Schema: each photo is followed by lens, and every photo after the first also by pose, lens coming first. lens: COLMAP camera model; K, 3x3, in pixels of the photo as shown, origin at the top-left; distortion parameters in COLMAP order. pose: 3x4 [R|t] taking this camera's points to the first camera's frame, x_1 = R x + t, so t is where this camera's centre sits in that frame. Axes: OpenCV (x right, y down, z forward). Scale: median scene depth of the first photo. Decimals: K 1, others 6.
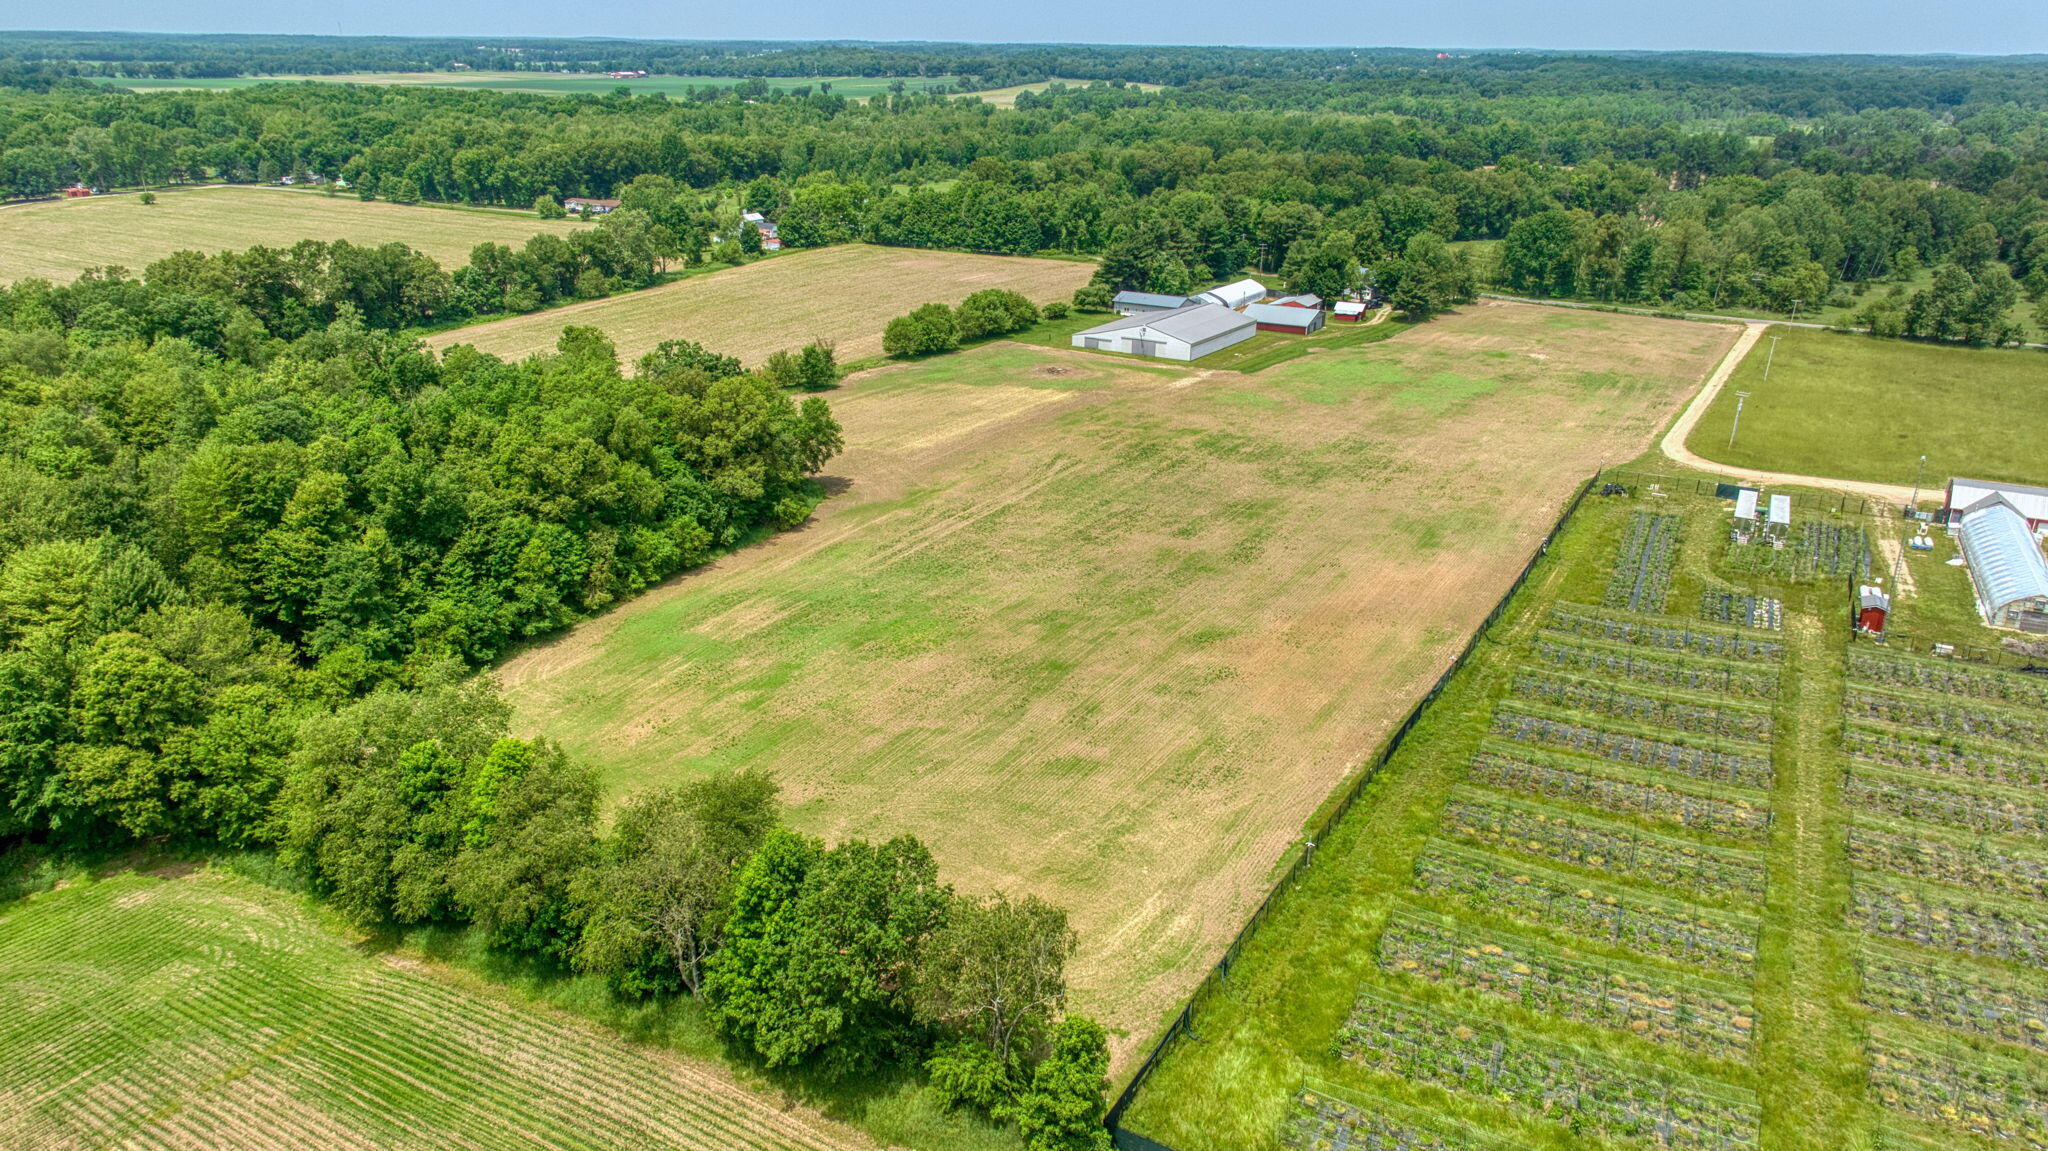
lens RADIAL K [[1436.8, 0, 1017.8], [0, 1436.8, 633.6], [0, 0, 1]] dist [-0.002142, -0.010607]
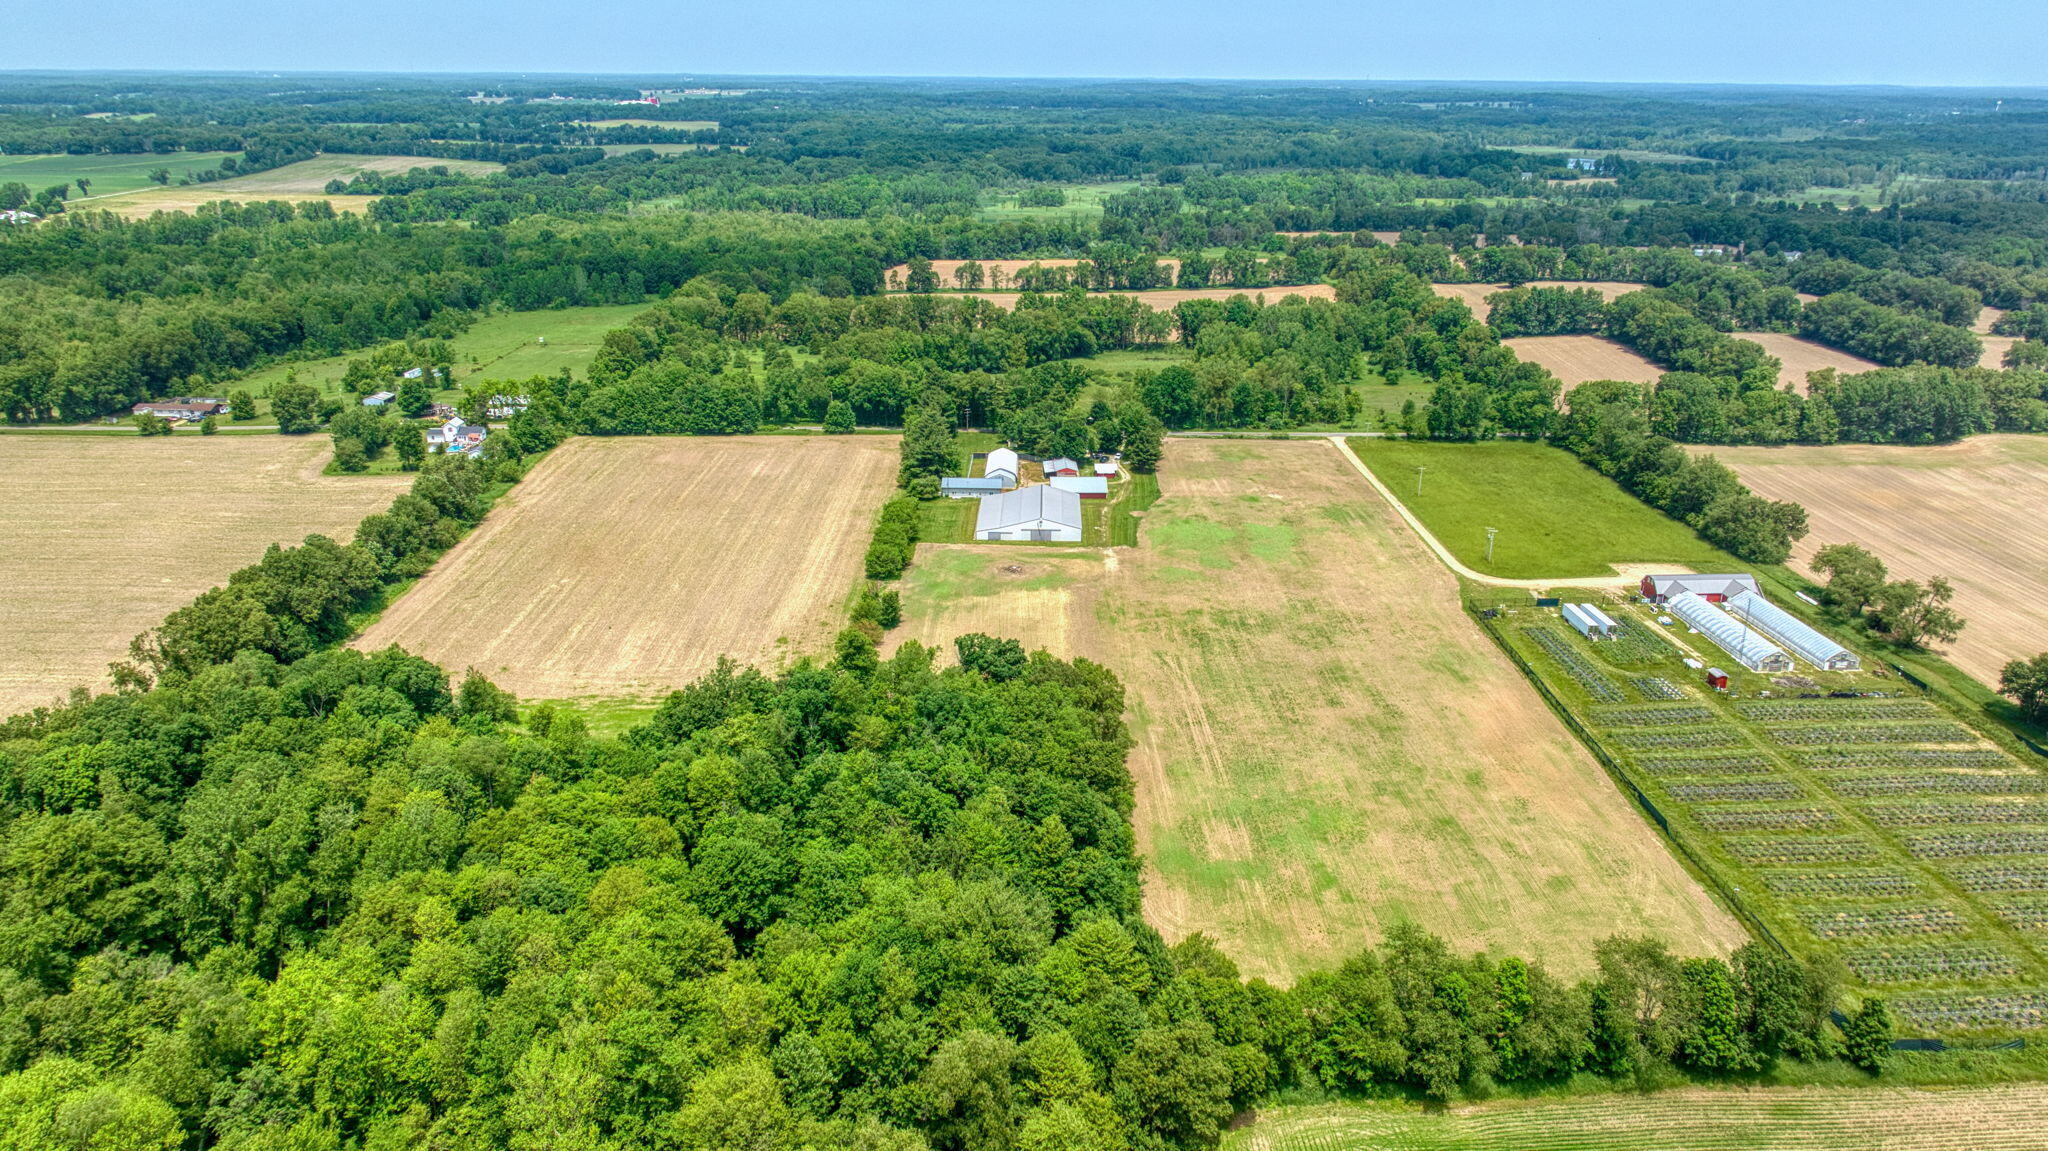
lens RADIAL K [[1430.0, 0, 1024.0], [0, 1430.0, 575.5], [0, 0, 1]] dist [-0.005261, -0.003619]
pose [[0.862509, -0.166844, 0.477746, -0.653391], [0.192585, 0.981267, -0.004998, -0.196750], [-0.467963, 0.096318, 0.878484, -0.121154]]
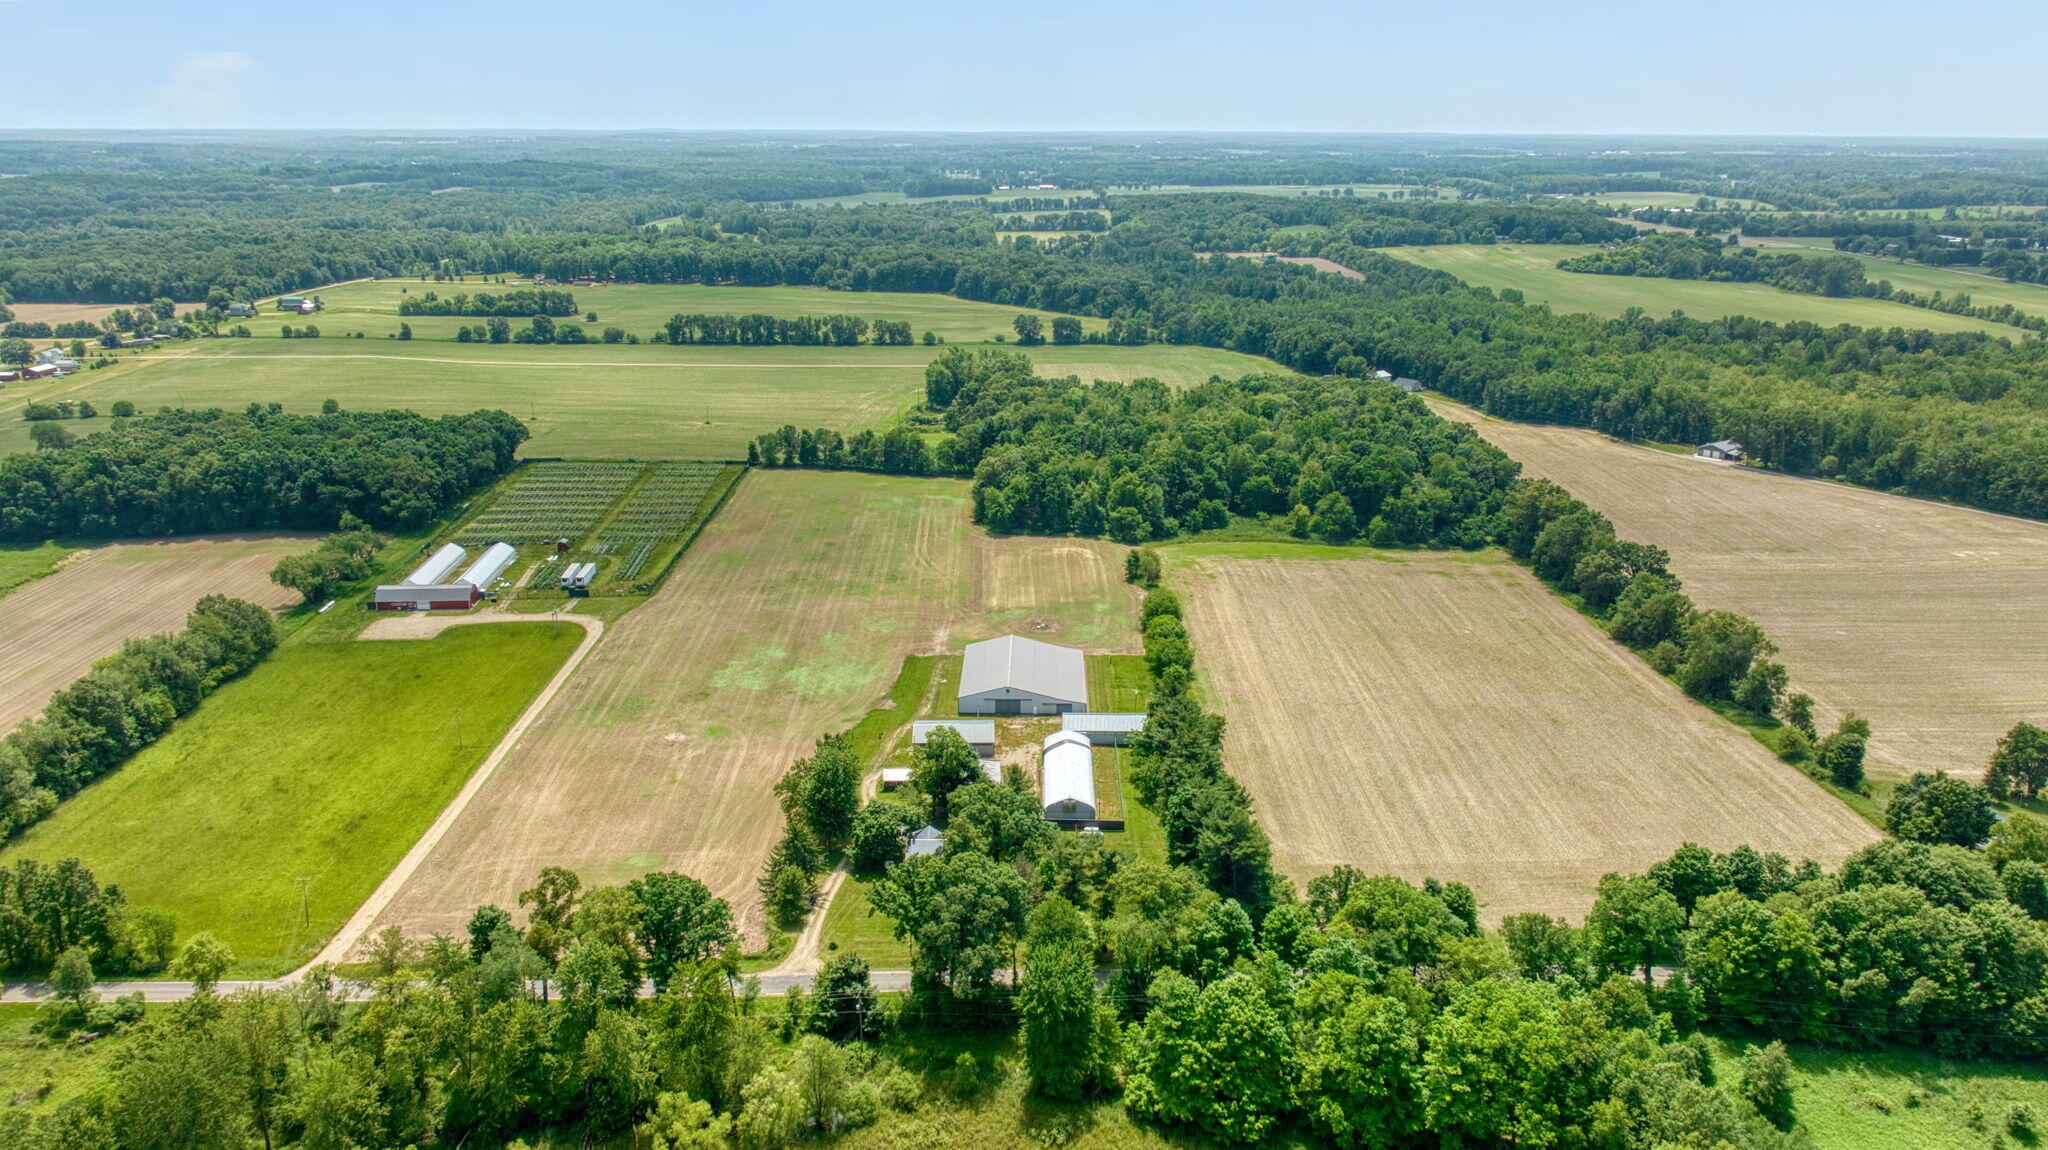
lens RADIAL K [[1442.0, 0, 1015.4], [0, 1442.0, 548.1], [0, 0, 1]] dist [0.003266, -0.004511]
pose [[-0.860015, 0.117809, -0.496484, 0.795392], [-0.208892, 0.806432, 0.553201, -1.111150], [0.465553, 0.579472, -0.668934, 2.111690]]
